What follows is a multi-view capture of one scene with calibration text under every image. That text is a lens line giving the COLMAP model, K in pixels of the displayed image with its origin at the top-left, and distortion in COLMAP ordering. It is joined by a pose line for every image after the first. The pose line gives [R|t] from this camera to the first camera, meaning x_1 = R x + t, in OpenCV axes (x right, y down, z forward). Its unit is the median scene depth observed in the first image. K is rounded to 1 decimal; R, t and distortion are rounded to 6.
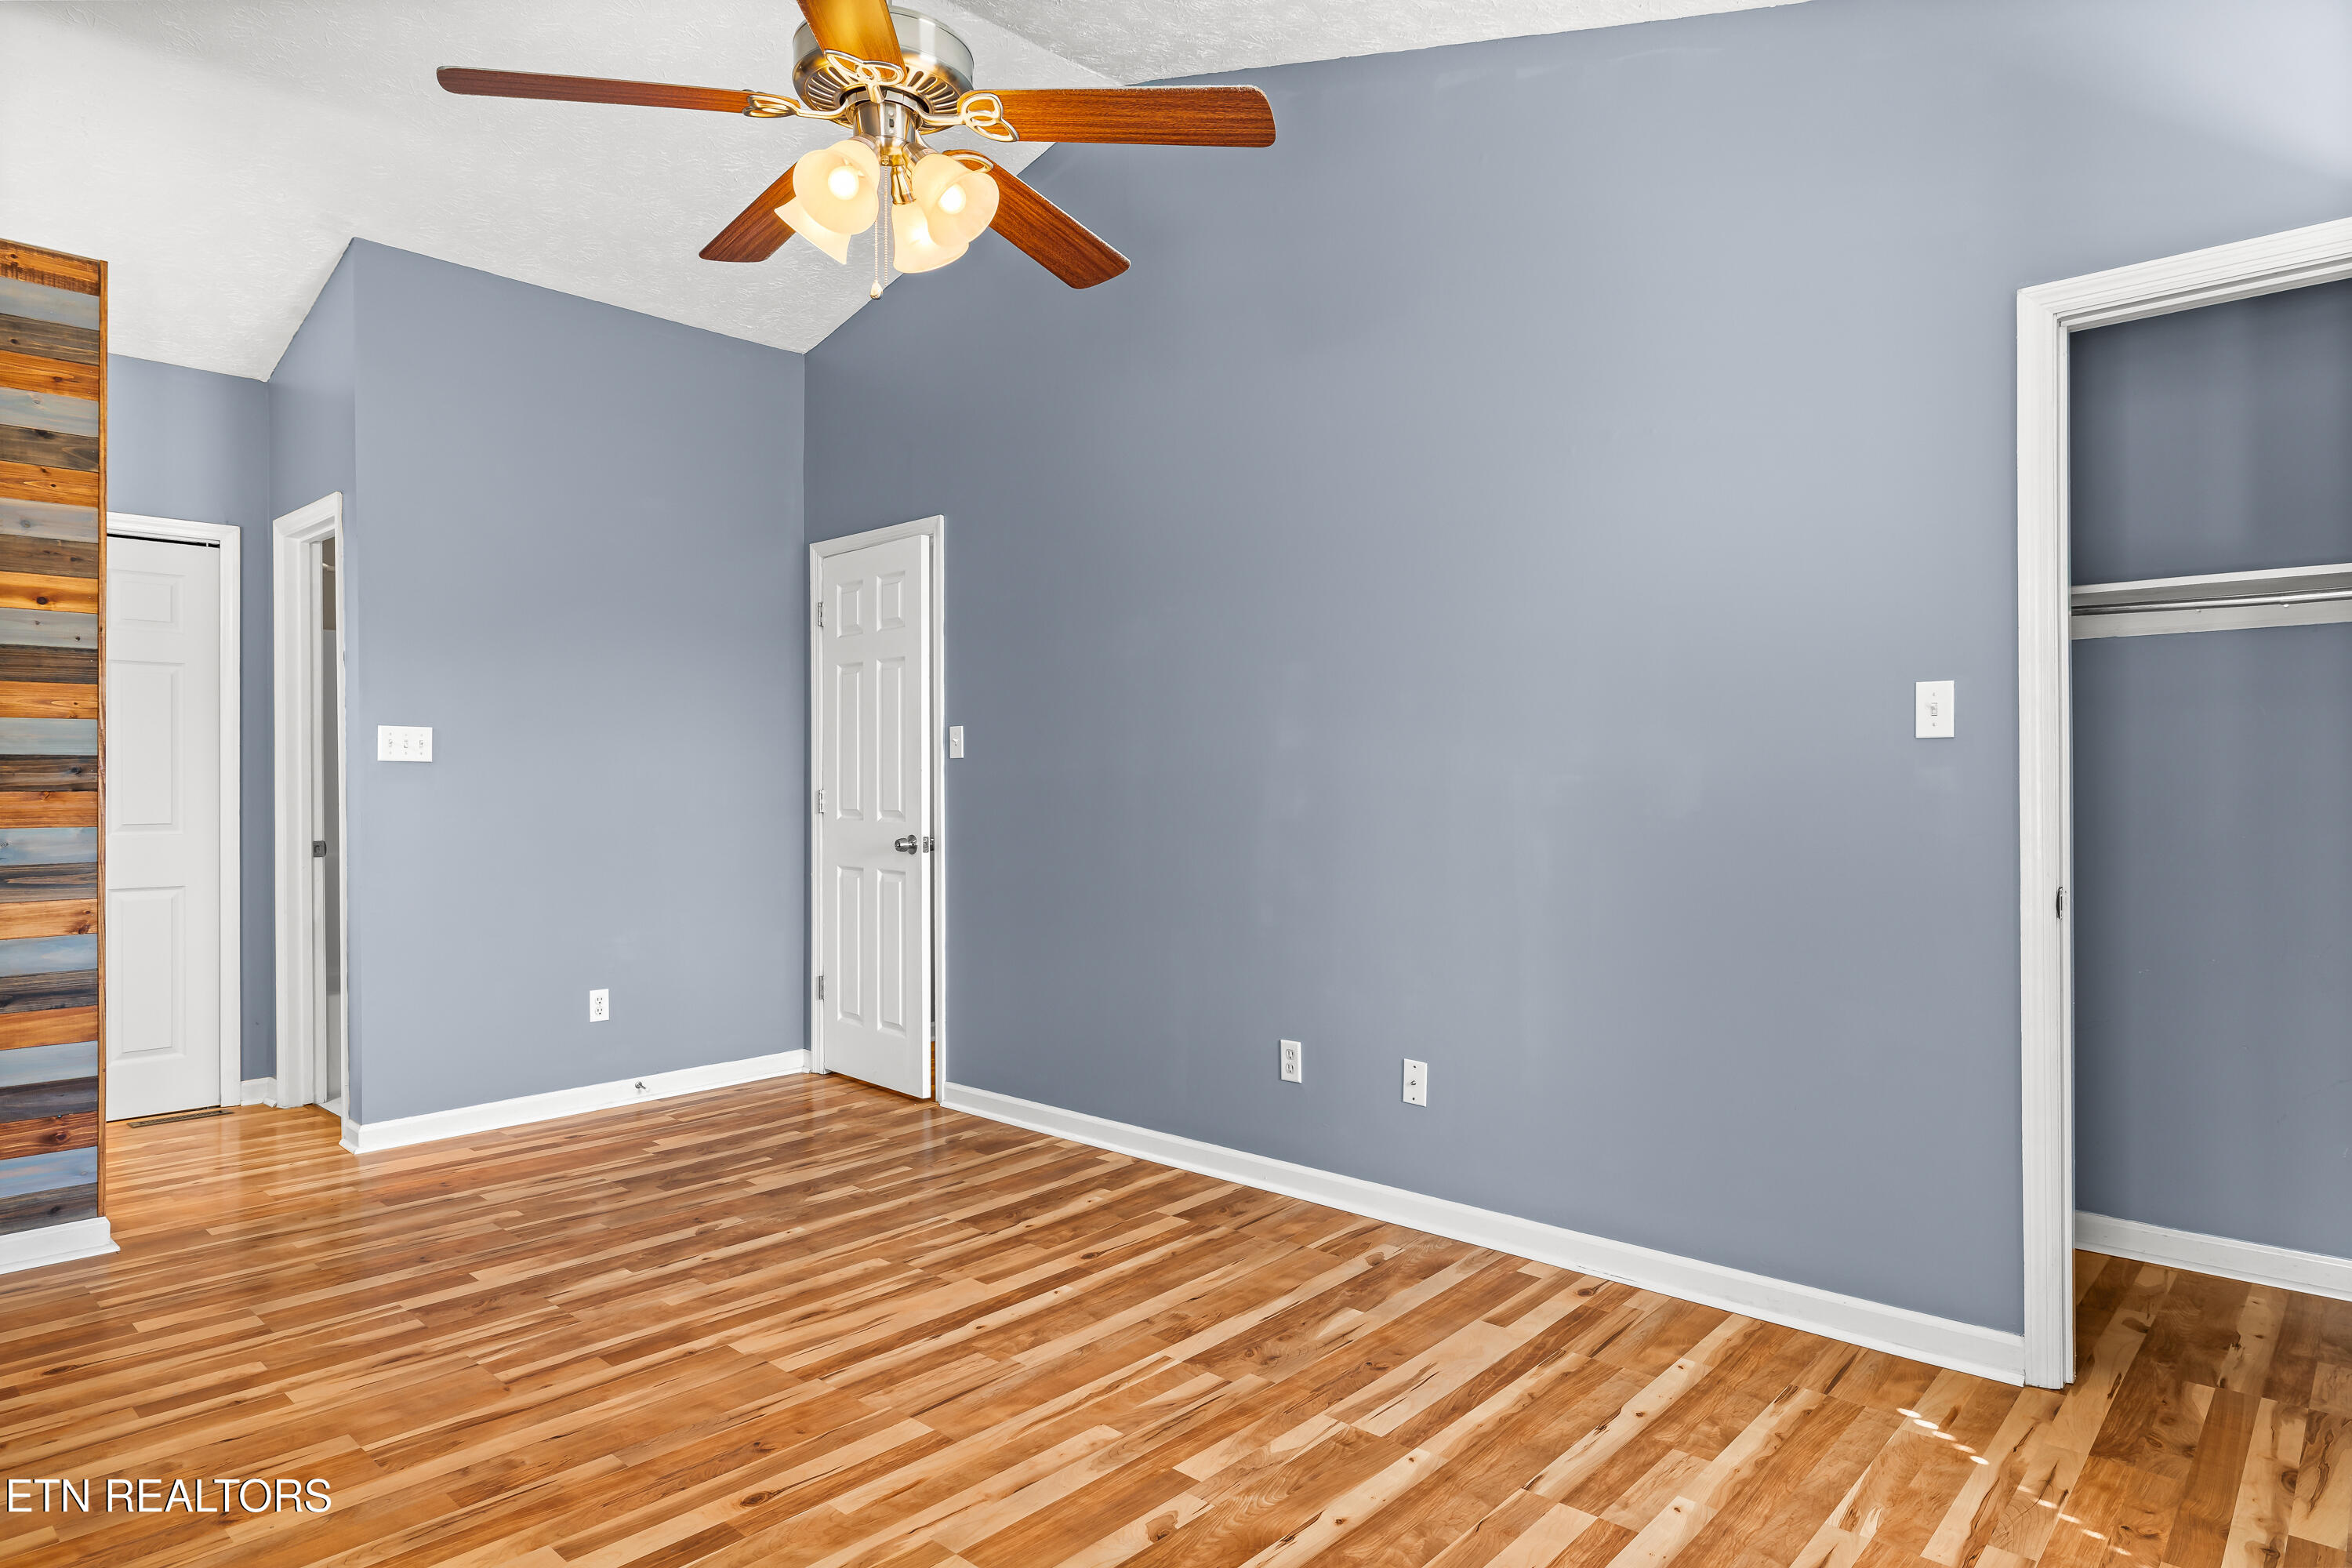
lens RADIAL K [[1354.4, 0, 1172.4], [0, 1354.4, 824.0], [0, 0, 1]] dist [-0.000191, 0.000265]
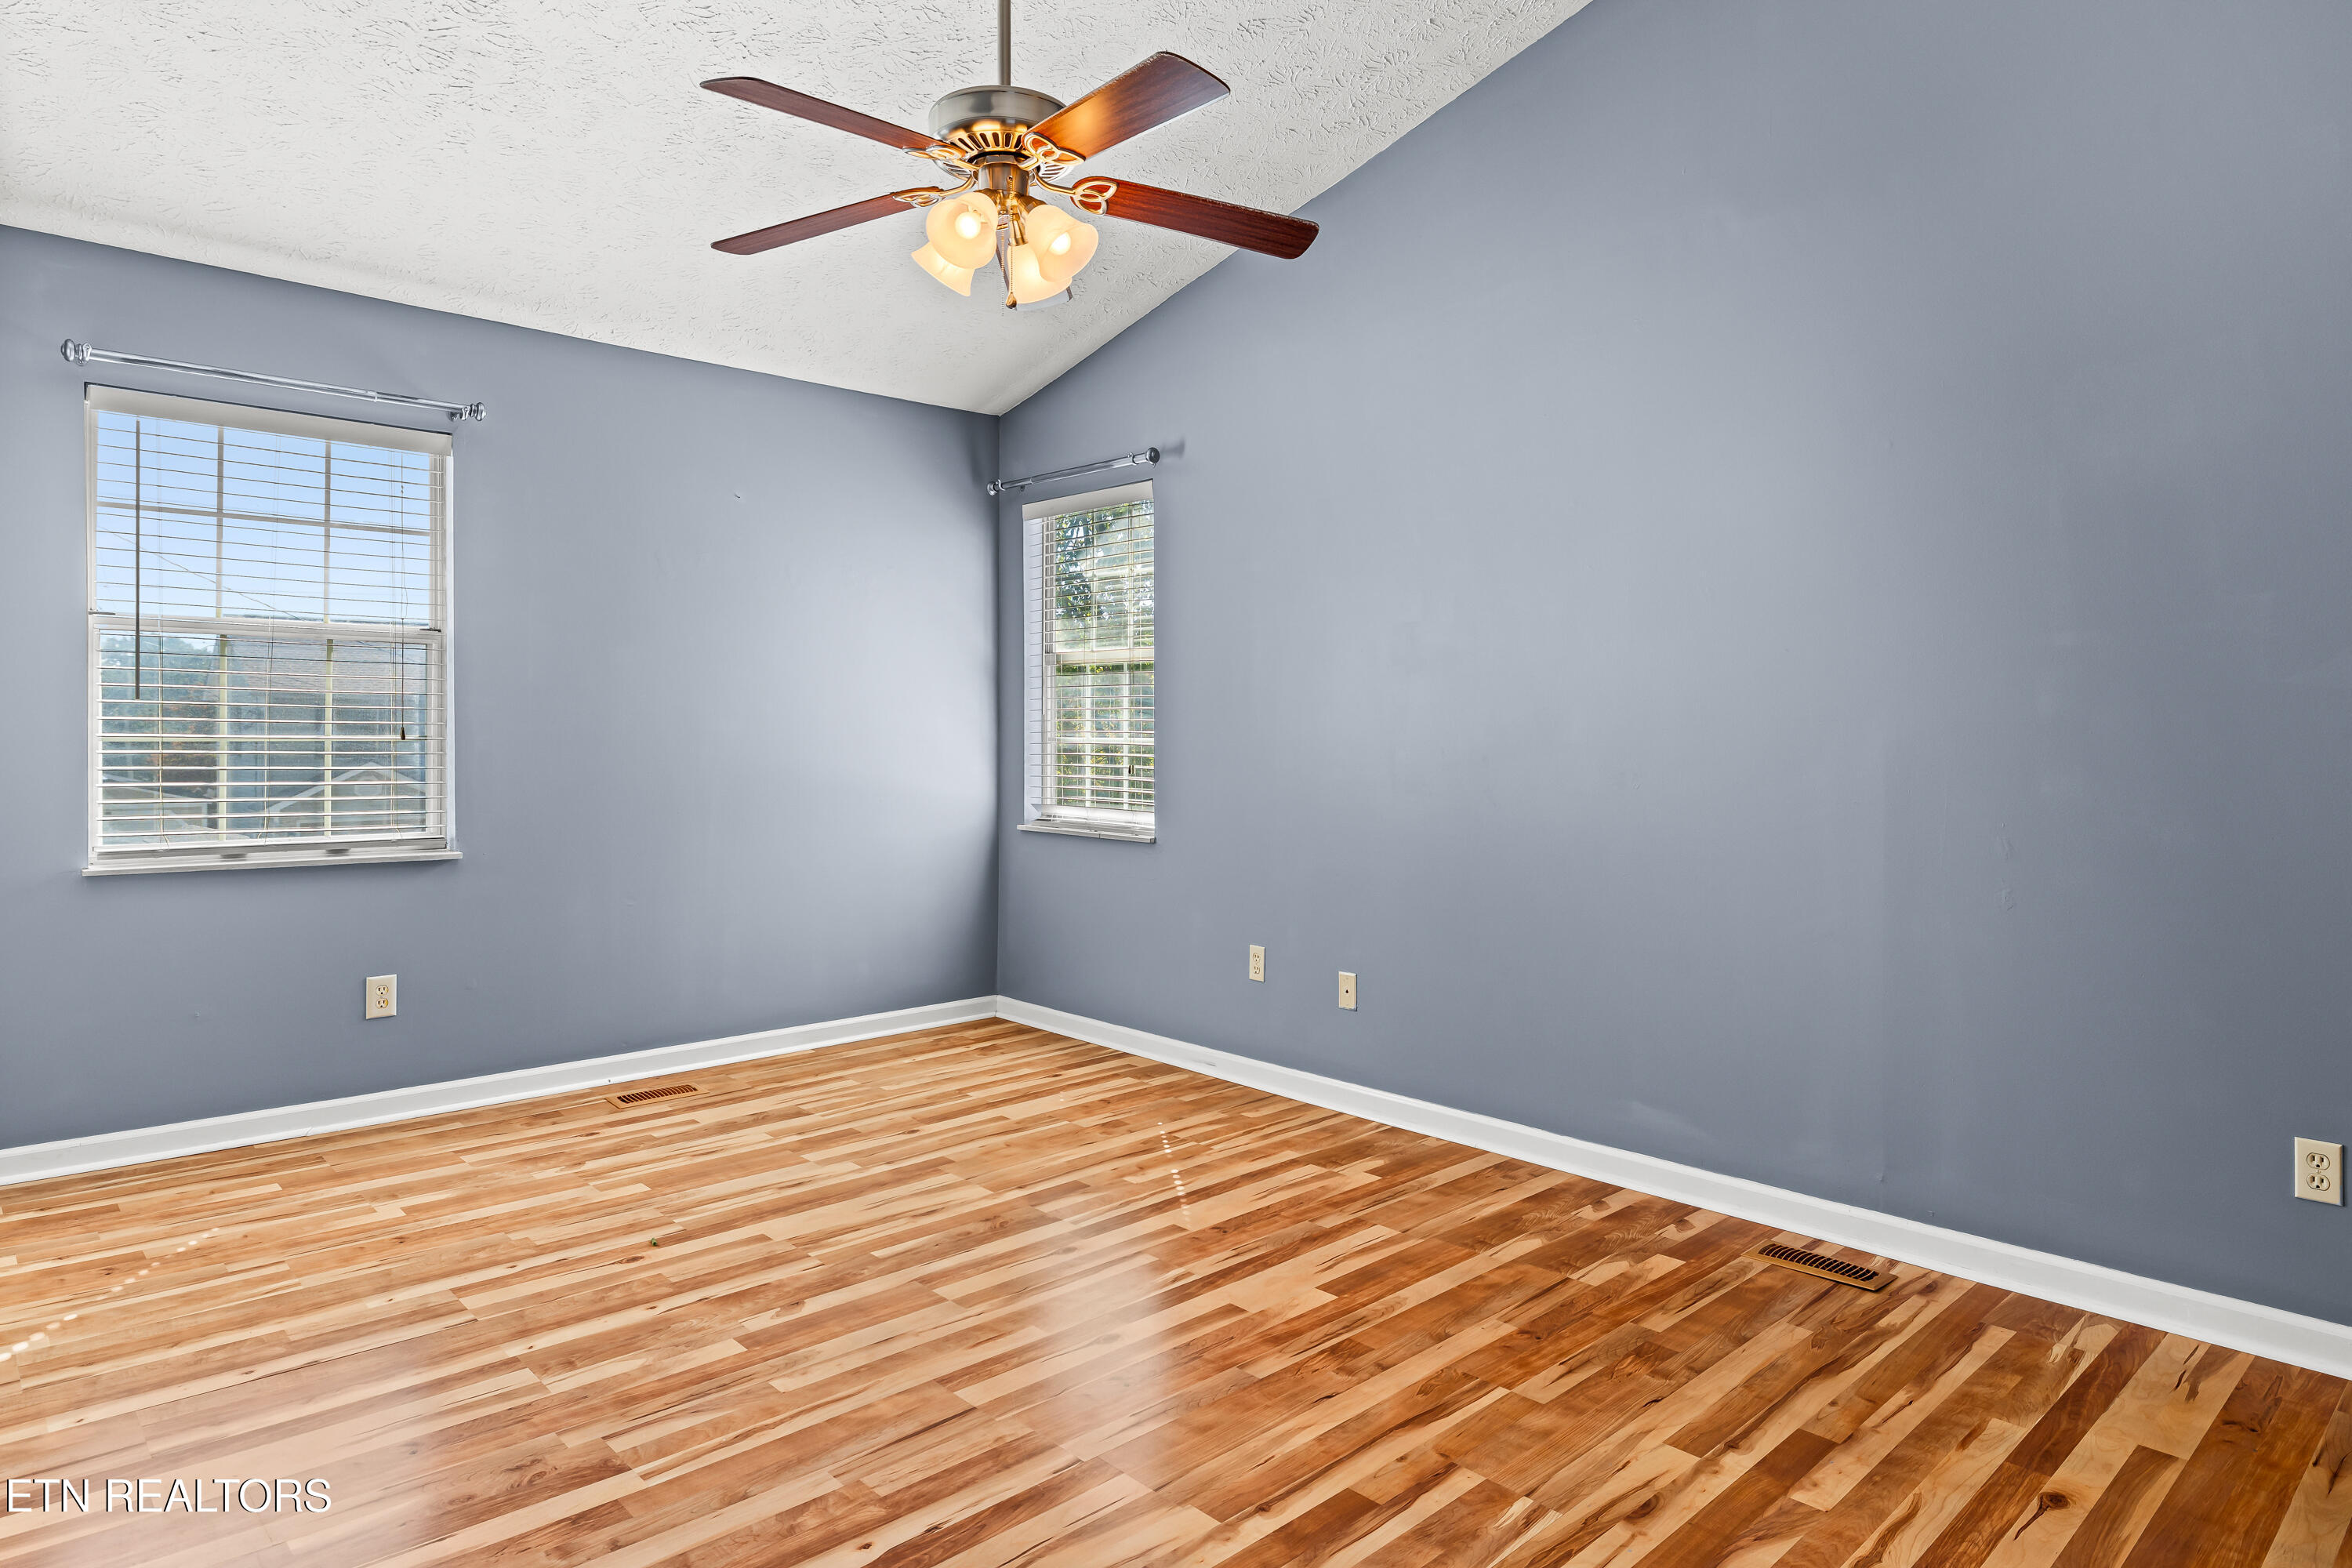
lens RADIAL K [[1366.4, 0, 1174.0], [0, 1366.4, 731.9], [0, 0, 1]] dist [-0.000022, -0.001279]
pose [[-0.996924, -0.003748, 0.078282, -0.405067], [-0.000822, 0.999301, 0.037382, -0.068773], [-0.078367, 0.037203, -0.996230, 1.927072]]
